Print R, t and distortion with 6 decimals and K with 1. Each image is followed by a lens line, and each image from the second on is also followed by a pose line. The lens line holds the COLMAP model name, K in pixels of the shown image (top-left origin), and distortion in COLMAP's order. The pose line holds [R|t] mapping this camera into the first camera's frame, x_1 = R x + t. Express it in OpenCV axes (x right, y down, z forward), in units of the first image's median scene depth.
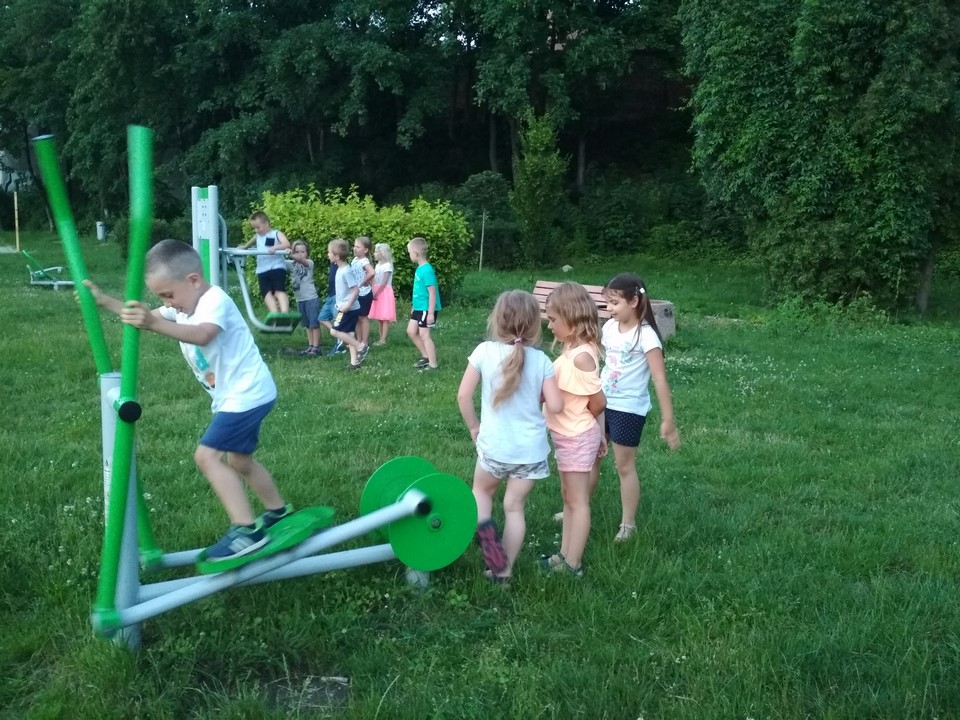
lens RADIAL K [[872.4, 0, 480.0], [0, 872.4, 360.0], [0, 0, 1]] dist [0.119711, -0.238282]
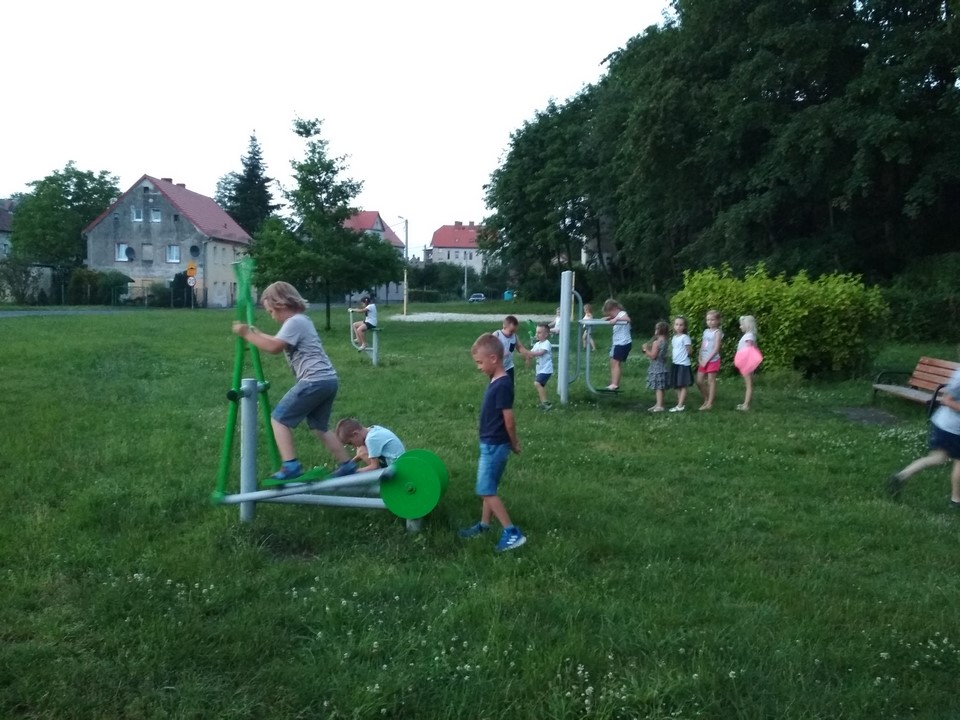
lens RADIAL K [[872.4, 0, 480.0], [0, 872.4, 360.0], [0, 0, 1]] dist [0.119711, -0.238282]
pose [[0.799892, 0.042020, -0.598671, 0.120497], [-0.090495, 0.994585, -0.051103, 0.002678], [0.593282, 0.095053, 0.799363, -0.025978]]
